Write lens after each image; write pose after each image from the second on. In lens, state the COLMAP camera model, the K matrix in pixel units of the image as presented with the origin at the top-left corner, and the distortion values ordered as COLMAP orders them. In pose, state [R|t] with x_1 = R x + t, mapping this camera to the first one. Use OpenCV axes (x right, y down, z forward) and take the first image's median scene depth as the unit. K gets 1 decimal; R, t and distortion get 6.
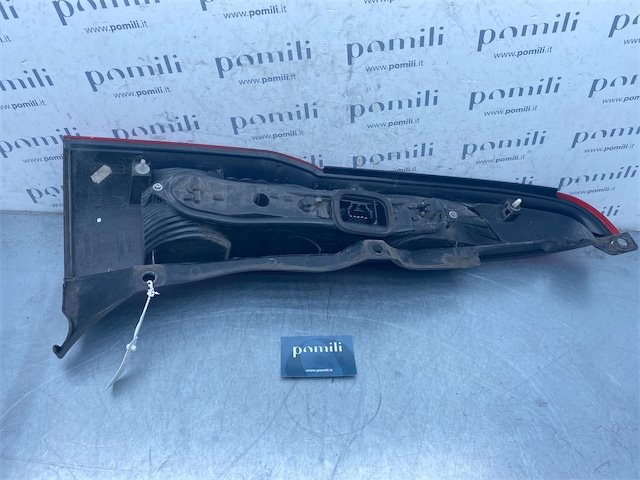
lens RADIAL K [[502.4, 0, 329.9], [0, 502.4, 245.3], [0, 0, 1]] dist [0.013933, -0.025556]
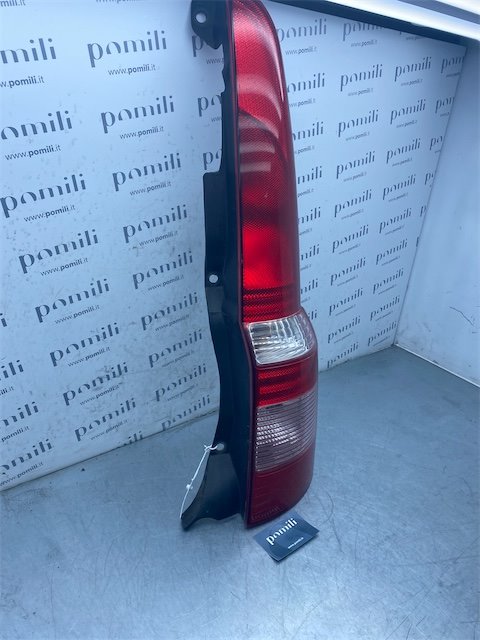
lens RADIAL K [[502.4, 0, 258.9], [0, 502.4, 323.2], [0, 0, 1]] dist [0.013933, -0.025556]
pose [[0.814069, -0.262994, 0.517809, -0.677242], [0.401411, 0.899140, -0.174405, 0.027735], [-0.419715, 0.349832, 0.837530, -0.329759]]
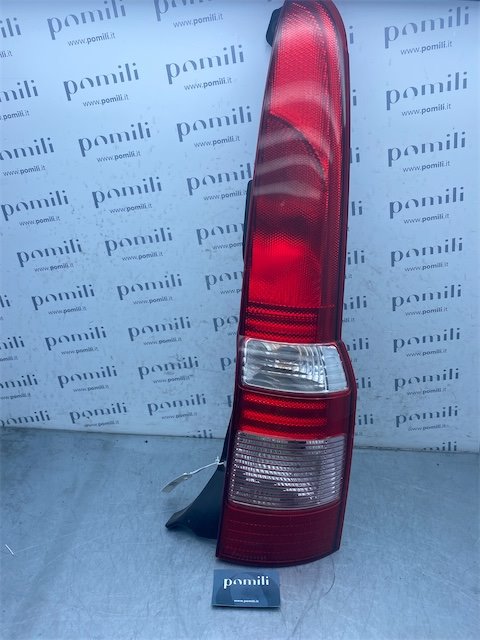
lens RADIAL K [[502.4, 0, 245.7], [0, 502.4, 317.0], [0, 0, 1]] dist [0.013933, -0.025556]
pose [[0.993494, -0.018619, -0.112352, 0.036227], [-0.026807, 0.920592, -0.389605, 0.199289], [0.110684, 0.390082, 0.914103, -0.350643]]
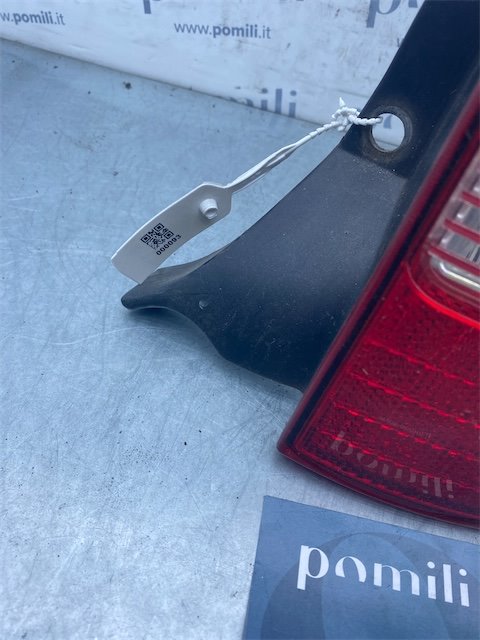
lens RADIAL K [[502.4, 0, 240.8], [0, 502.4, 313.7], [0, 0, 1]] dist [0.013933, -0.025556]
pose [[0.961390, 0.242165, -0.130709, -0.178409], [-0.241794, 0.970143, 0.018943, 0.175995], [0.131393, 0.013393, 0.991240, 0.622744]]
